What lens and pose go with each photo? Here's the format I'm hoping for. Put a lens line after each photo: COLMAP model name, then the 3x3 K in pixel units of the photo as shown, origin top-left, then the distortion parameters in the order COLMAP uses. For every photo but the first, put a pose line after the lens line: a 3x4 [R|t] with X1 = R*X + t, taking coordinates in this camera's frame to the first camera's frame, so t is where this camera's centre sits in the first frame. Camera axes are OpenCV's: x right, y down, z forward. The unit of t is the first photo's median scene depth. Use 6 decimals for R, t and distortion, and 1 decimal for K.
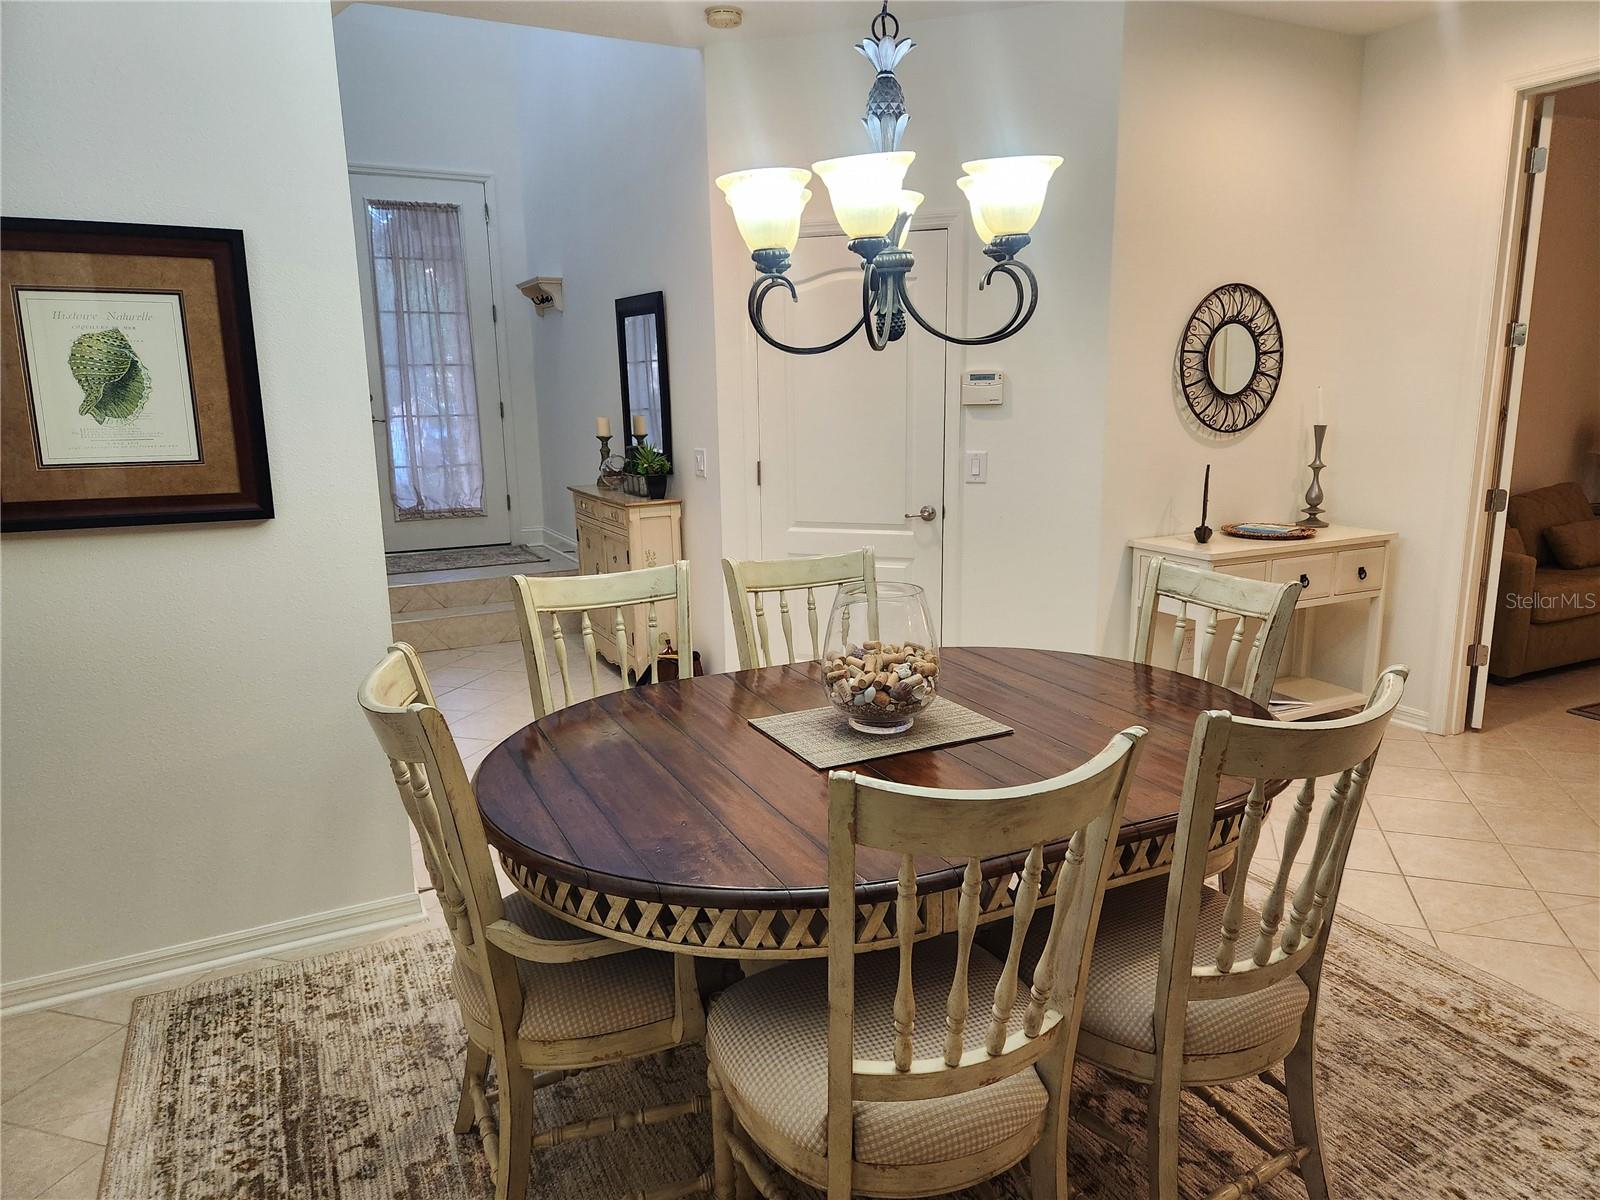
lens RADIAL K [[1070.9, 0, 800.0], [0, 1070.9, 600.0], [0, 0, 1]] dist [0.072427, -0.062109]
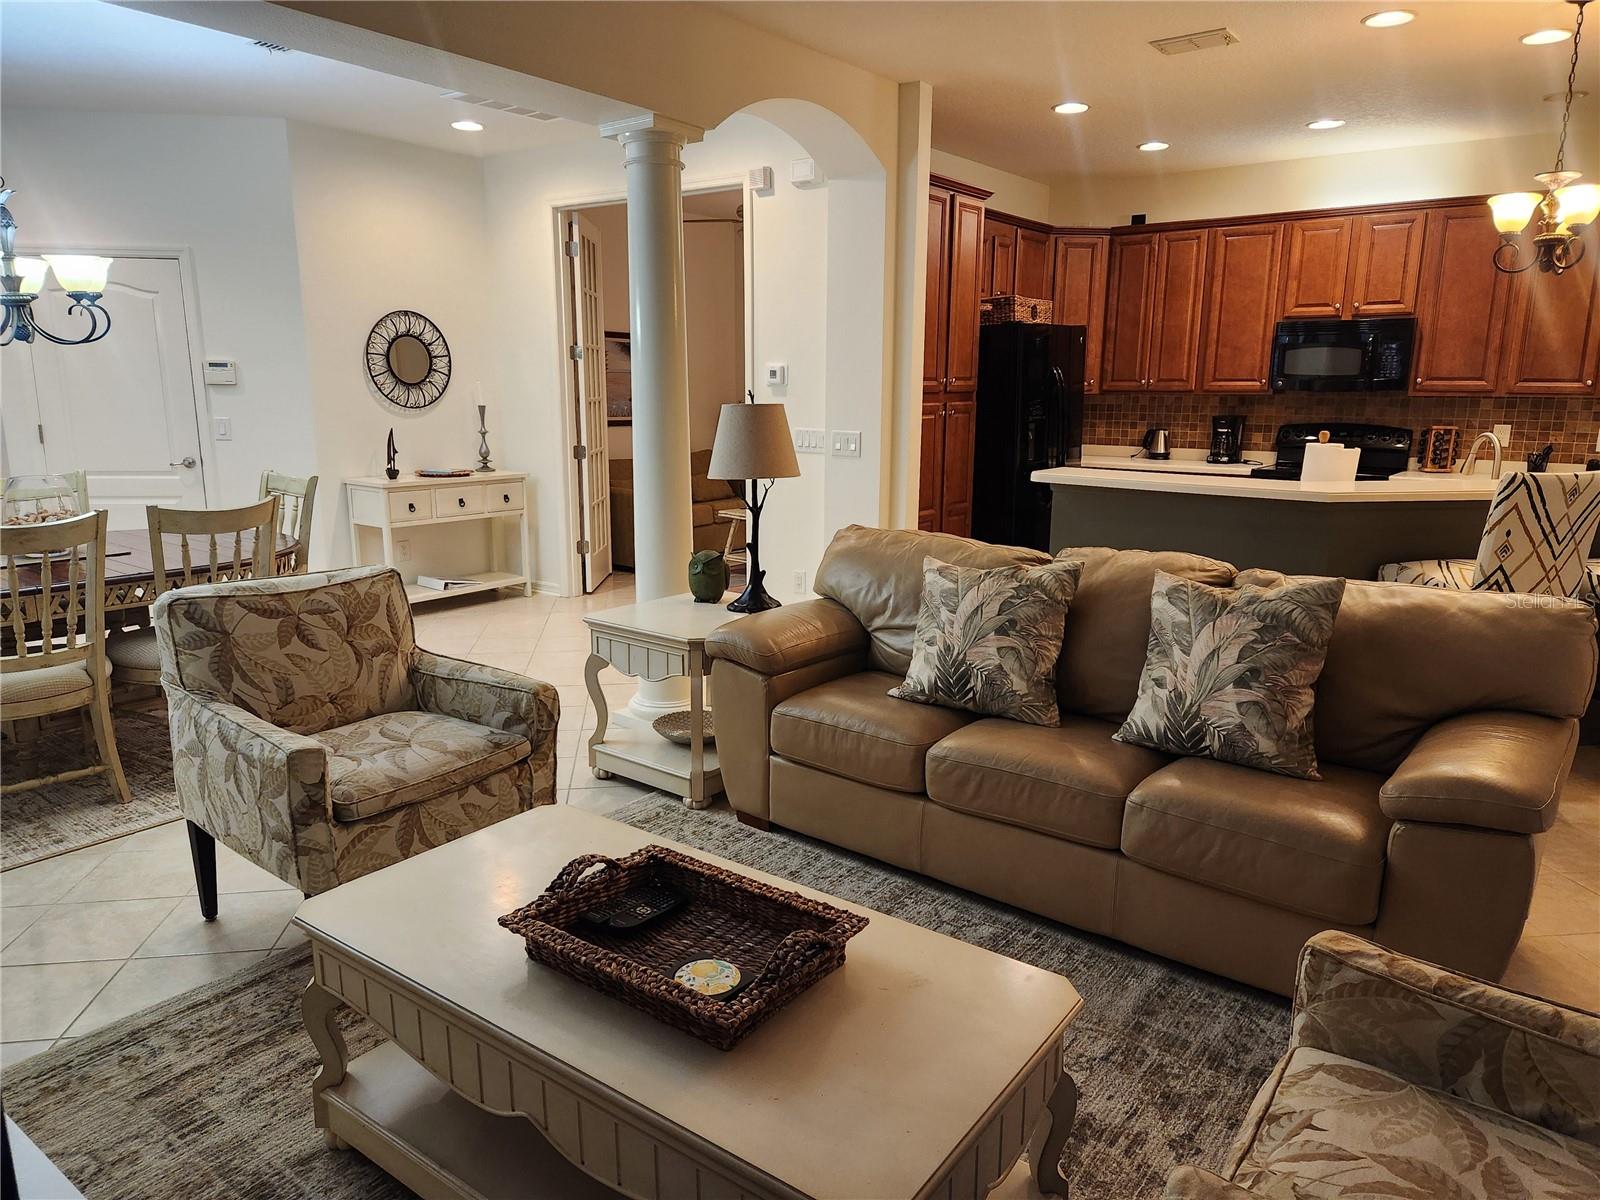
lens RADIAL K [[1070.9, 0, 800.0], [0, 1070.9, 600.0], [0, 0, 1]] dist [0.072427, -0.062109]
pose [[0.899437, -0.066658, 0.431937, 0.215518], [0.065598, 0.997695, 0.017372, 0.127593], [-0.432100, 0.012709, 0.901736, -0.622720]]
